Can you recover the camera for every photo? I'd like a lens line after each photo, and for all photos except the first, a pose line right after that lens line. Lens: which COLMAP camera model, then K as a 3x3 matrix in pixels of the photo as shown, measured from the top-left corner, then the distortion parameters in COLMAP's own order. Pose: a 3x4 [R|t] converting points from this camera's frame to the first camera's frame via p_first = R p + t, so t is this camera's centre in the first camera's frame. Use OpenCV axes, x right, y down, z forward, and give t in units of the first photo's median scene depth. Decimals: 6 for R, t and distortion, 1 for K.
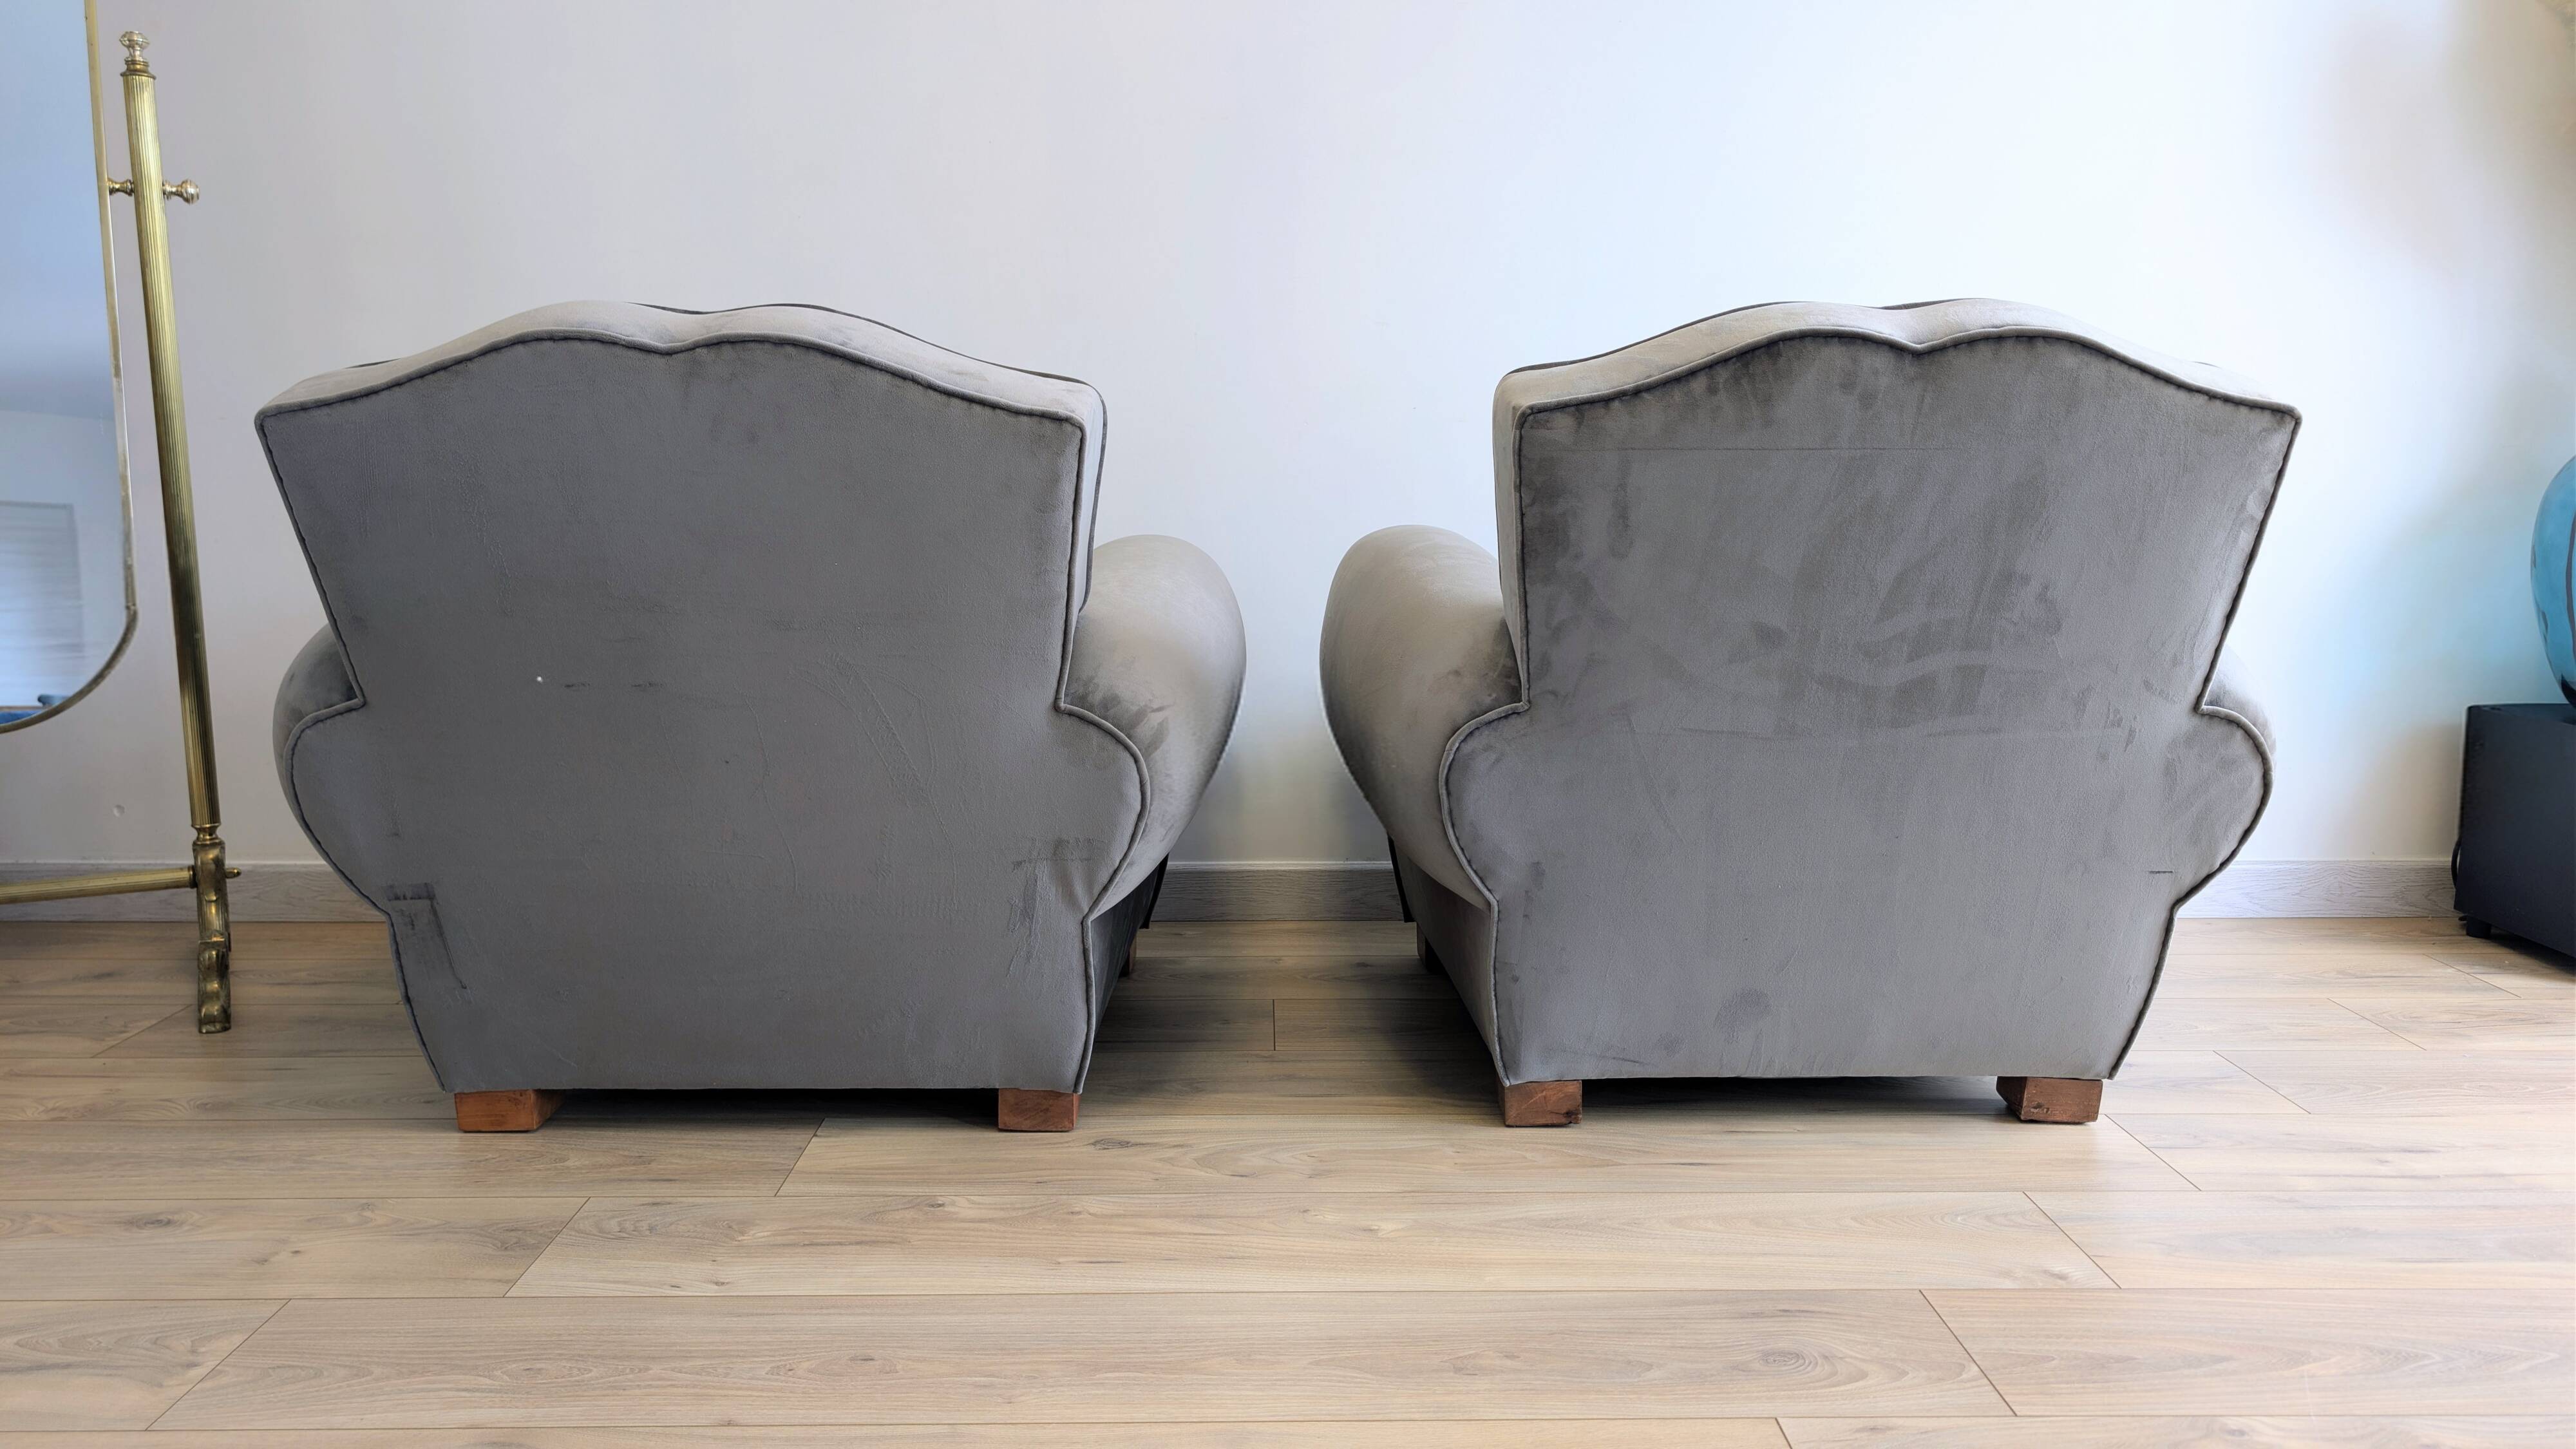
lens RADIAL K [[1873.4, 0, 1292.6], [0, 1873.4, 742.5], [0, 0, 1]] dist [0.014697, -0.009466]
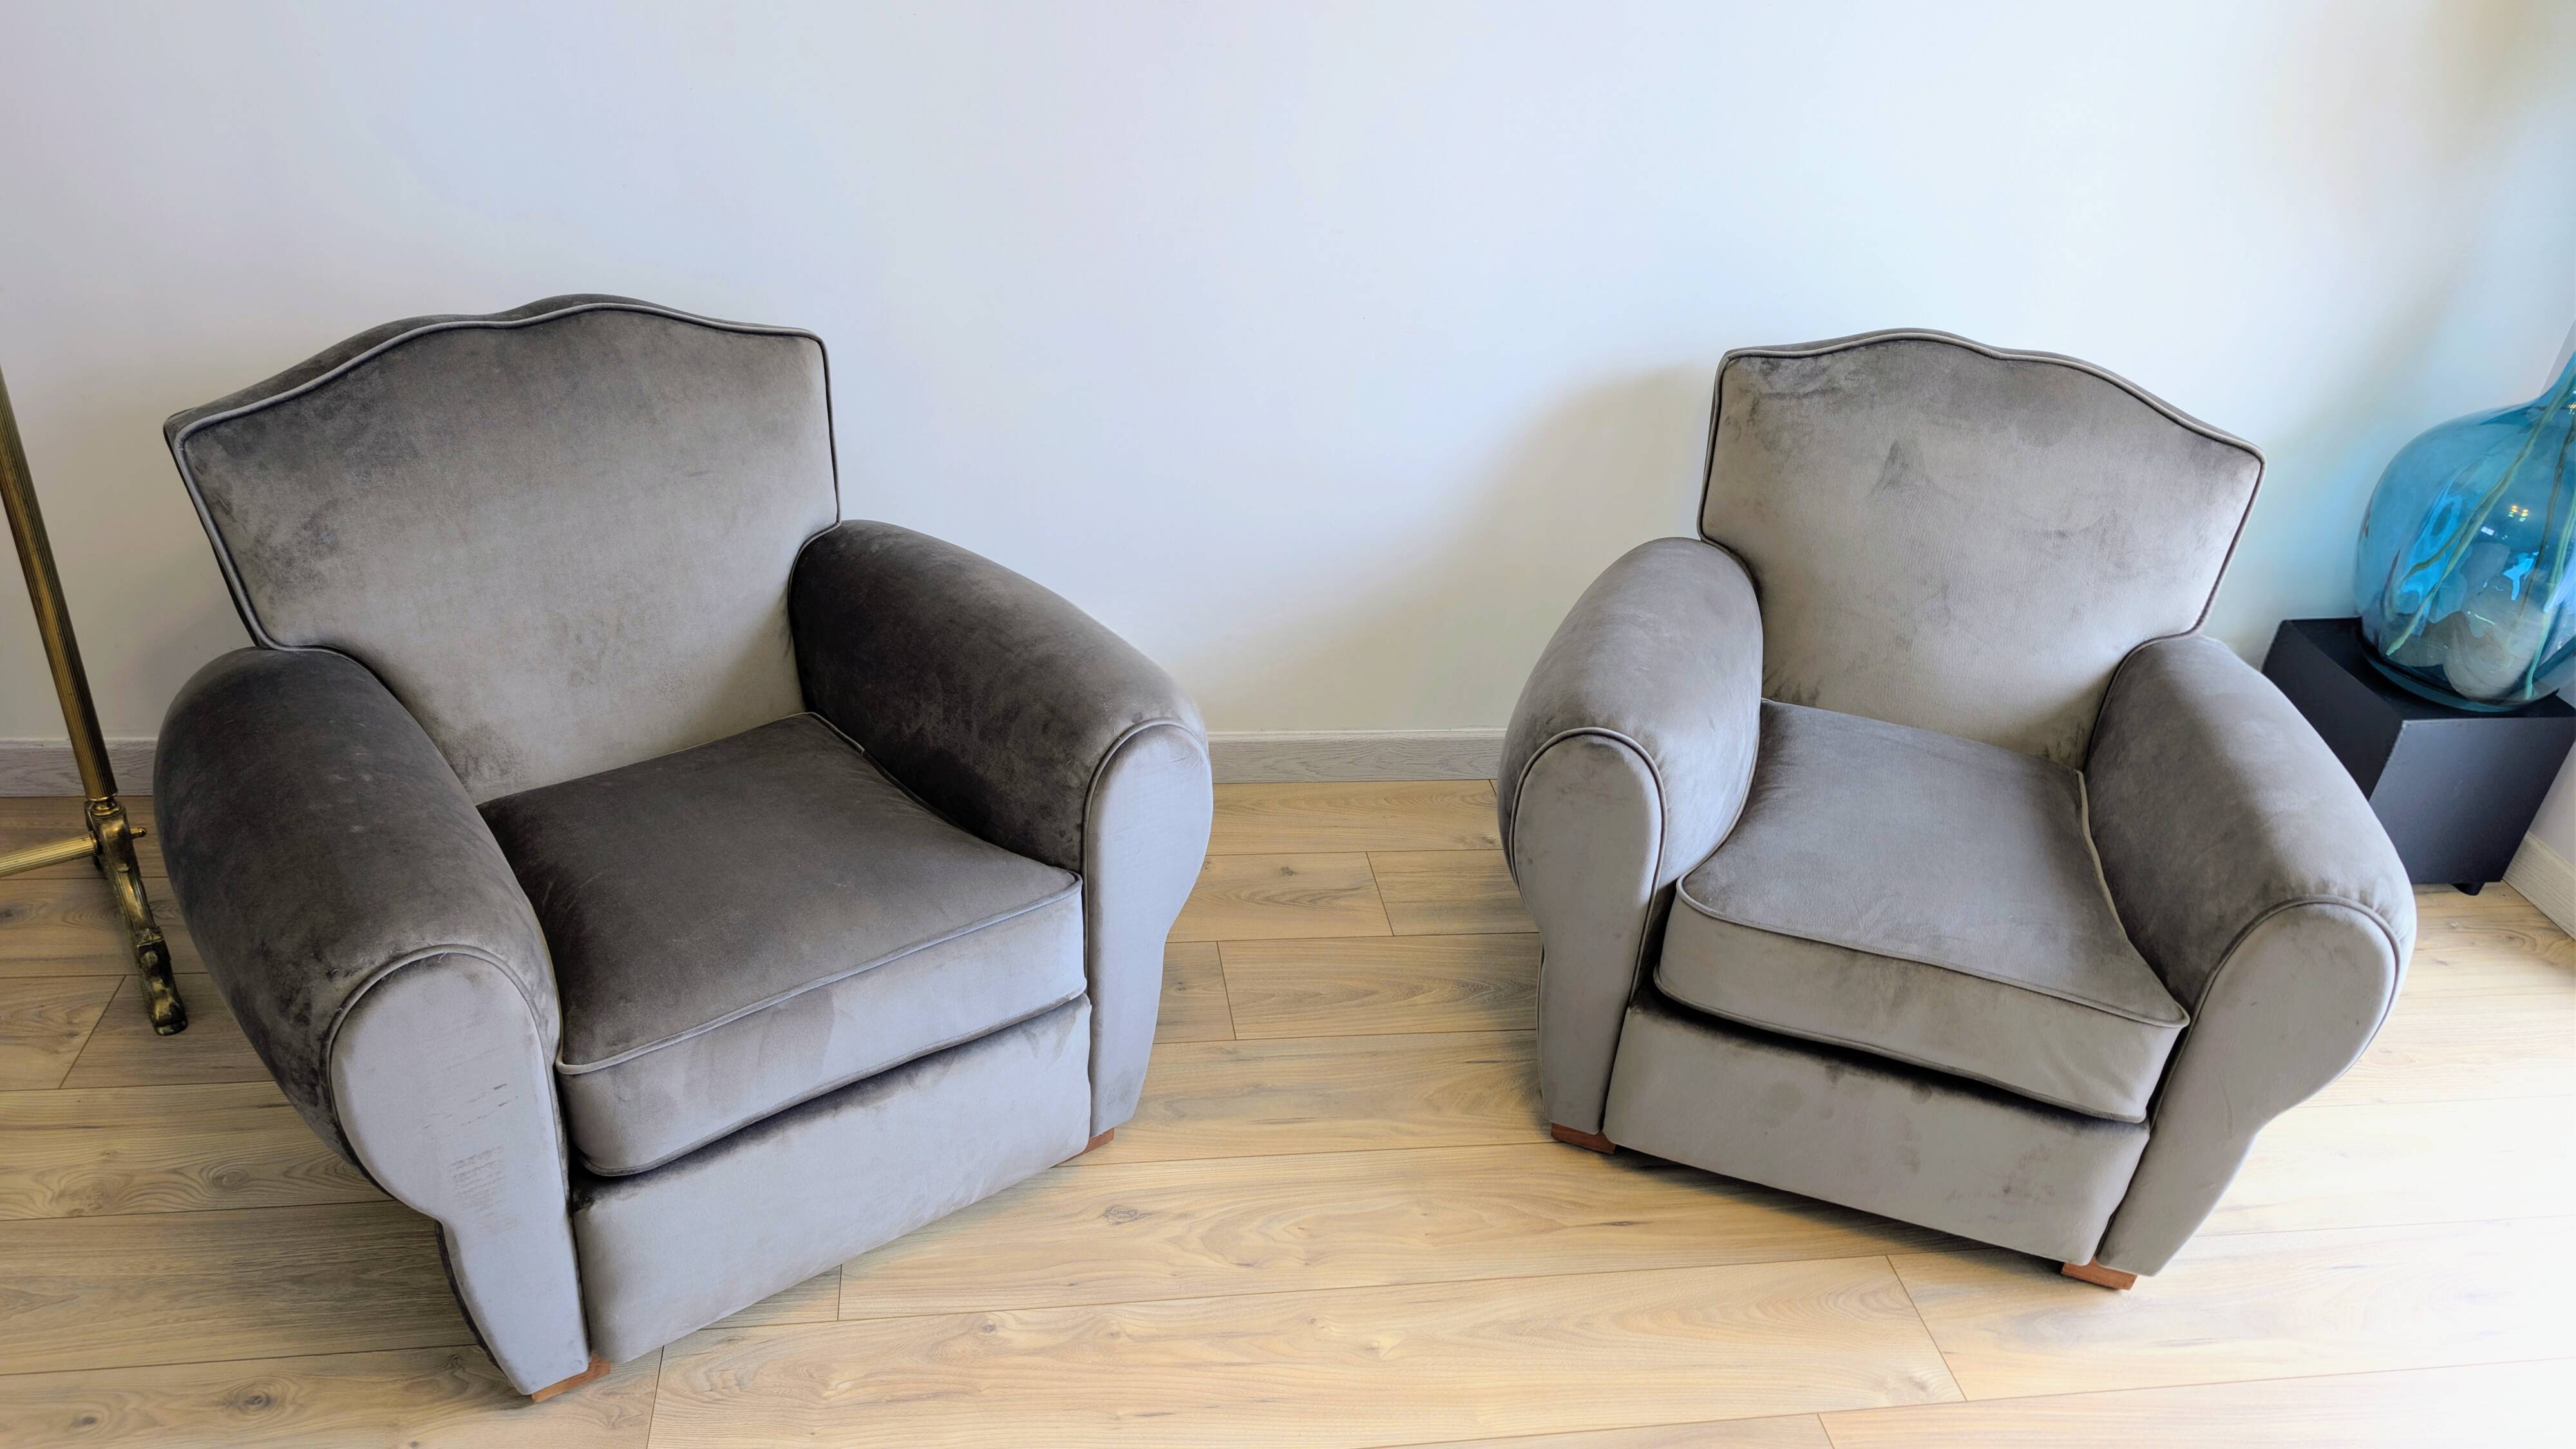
lens RADIAL K [[1873.4, 0, 1303.7], [0, 1873.4, 719.9], [0, 0, 1]] dist [0.014697, -0.009466]
pose [[0.986210, 0.001100, 0.165497, -0.198955], [-0.062998, 0.927195, 0.369243, -0.545367], [-0.153042, -0.374577, 0.914478, 0.079661]]
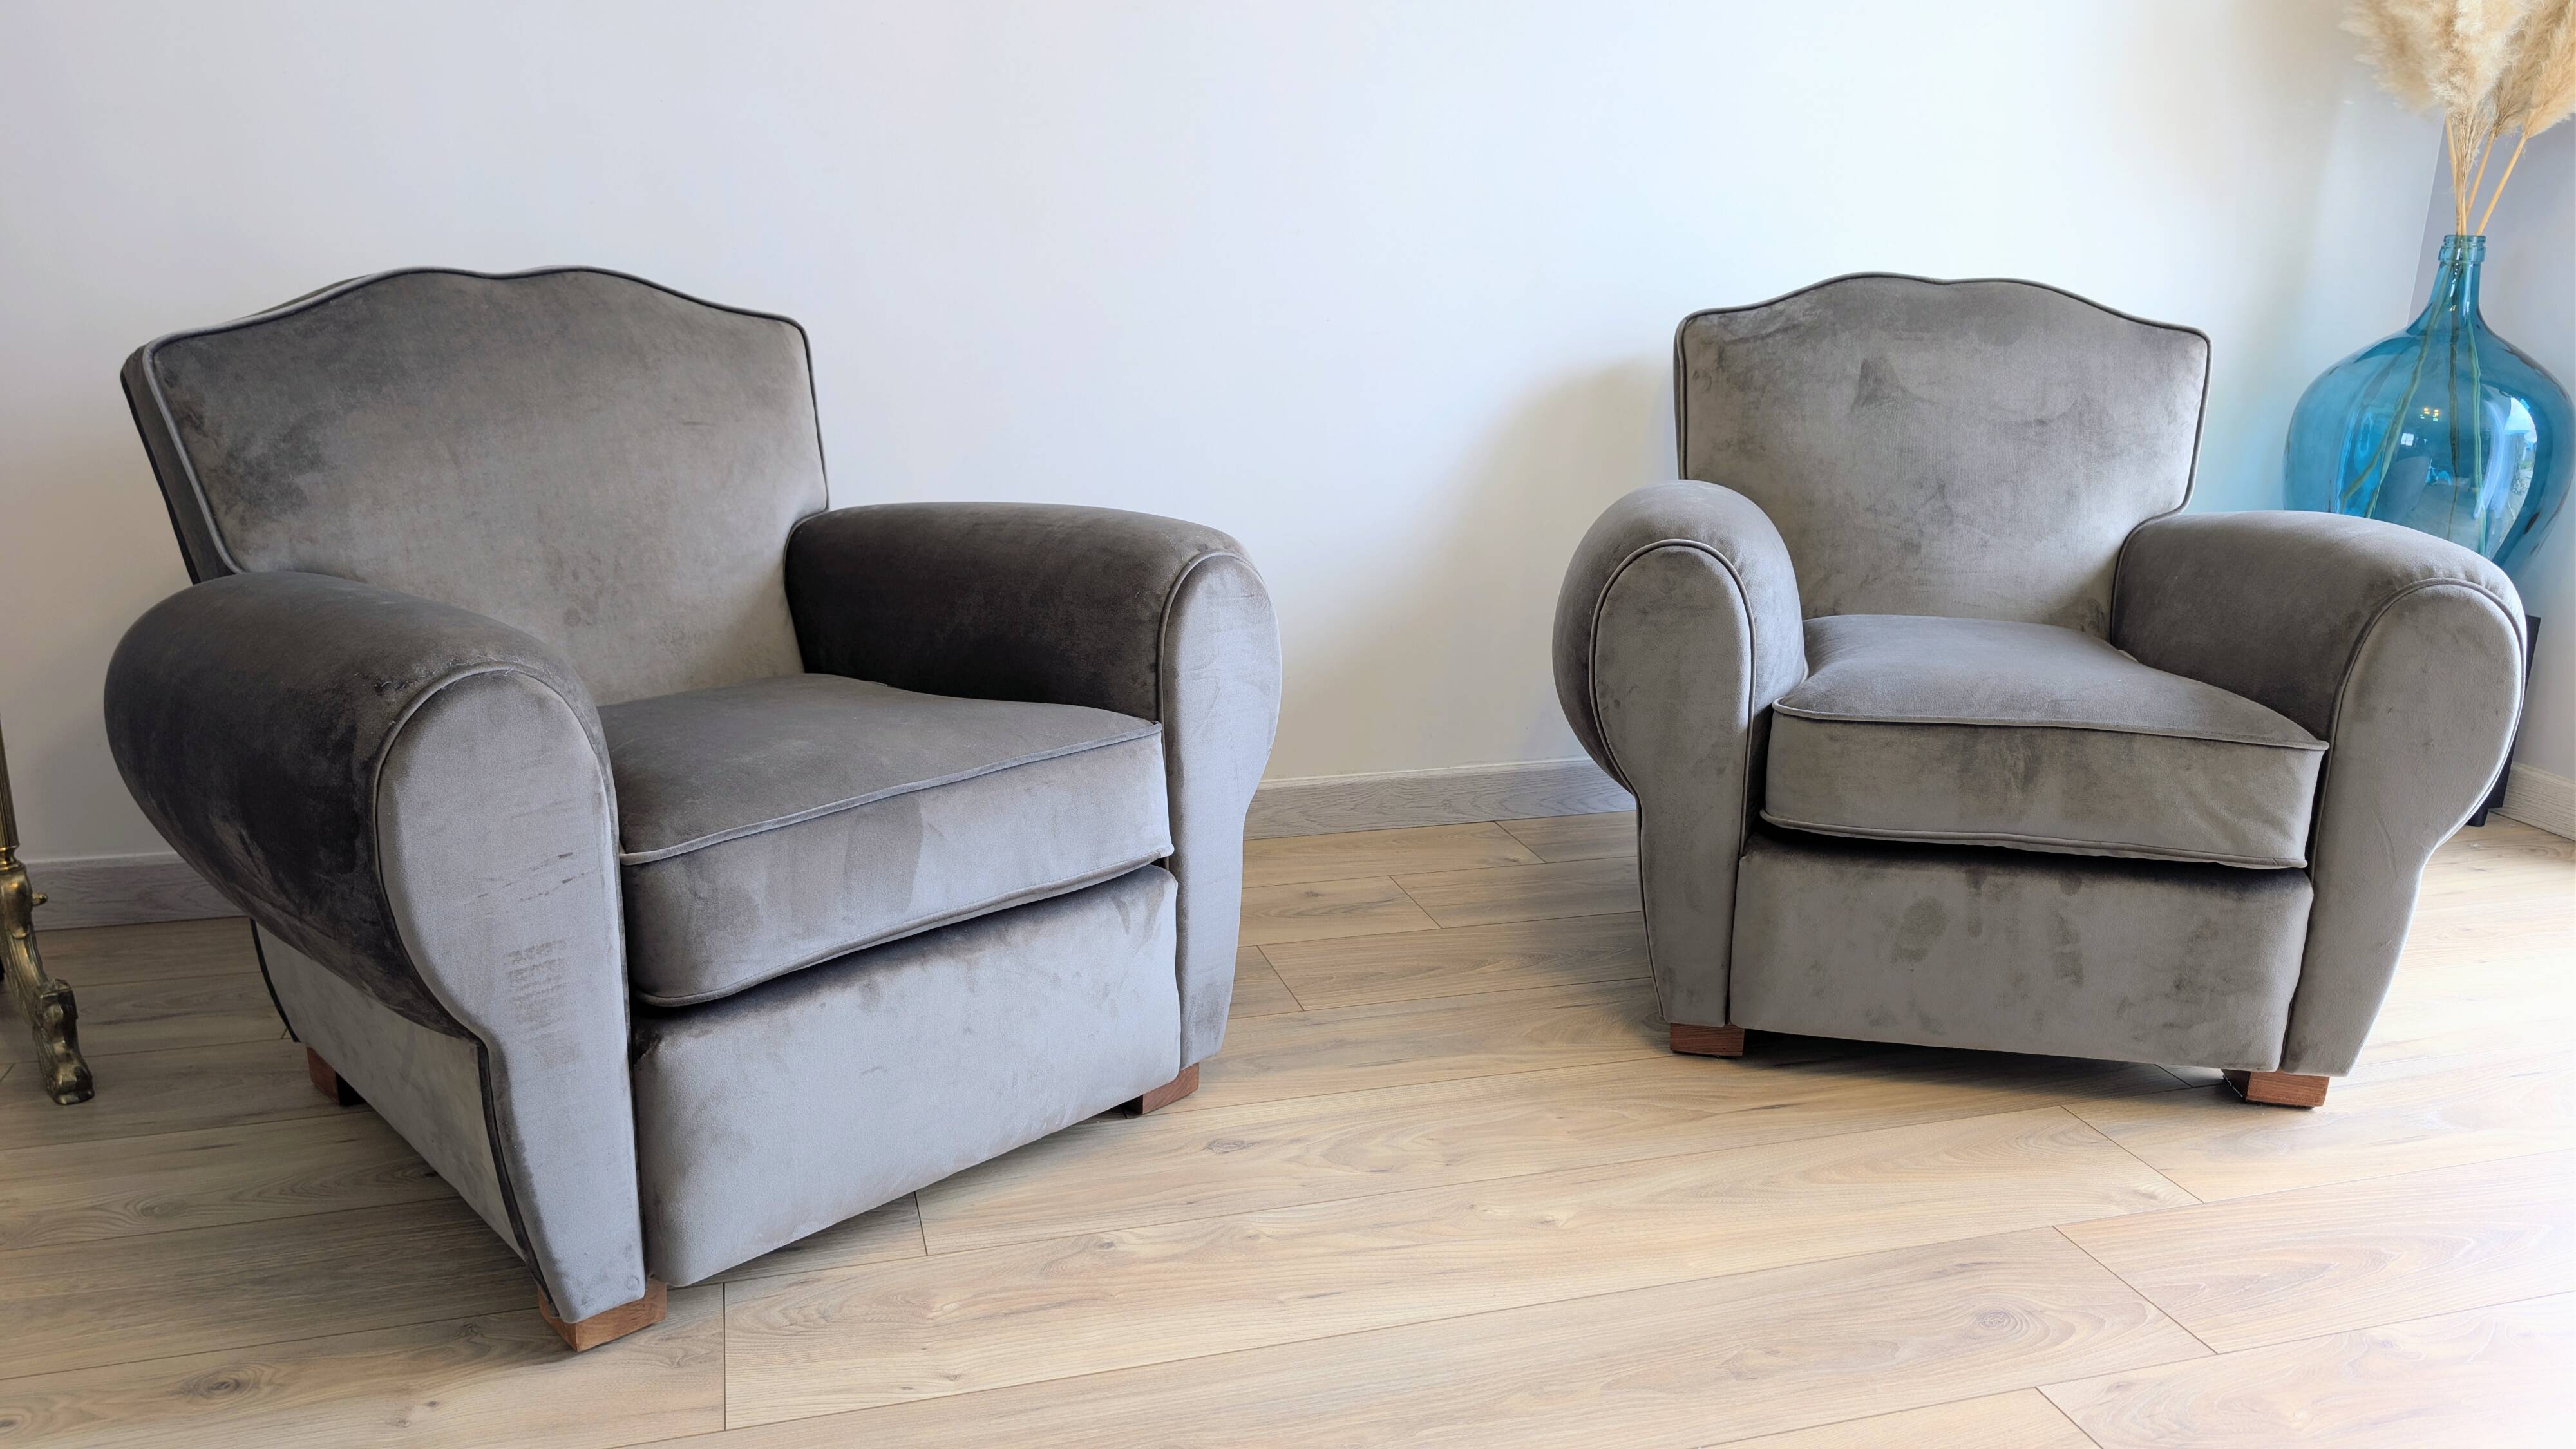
lens RADIAL K [[1873.4, 0, 1286.3], [0, 1873.4, 701.4], [0, 0, 1]] dist [0.014697, -0.009466]
pose [[0.963829, -0.050489, 0.261697, -0.353691], [0.024141, 0.994395, 0.102939, -0.132217], [-0.265427, -0.092897, 0.959645, 0.084948]]
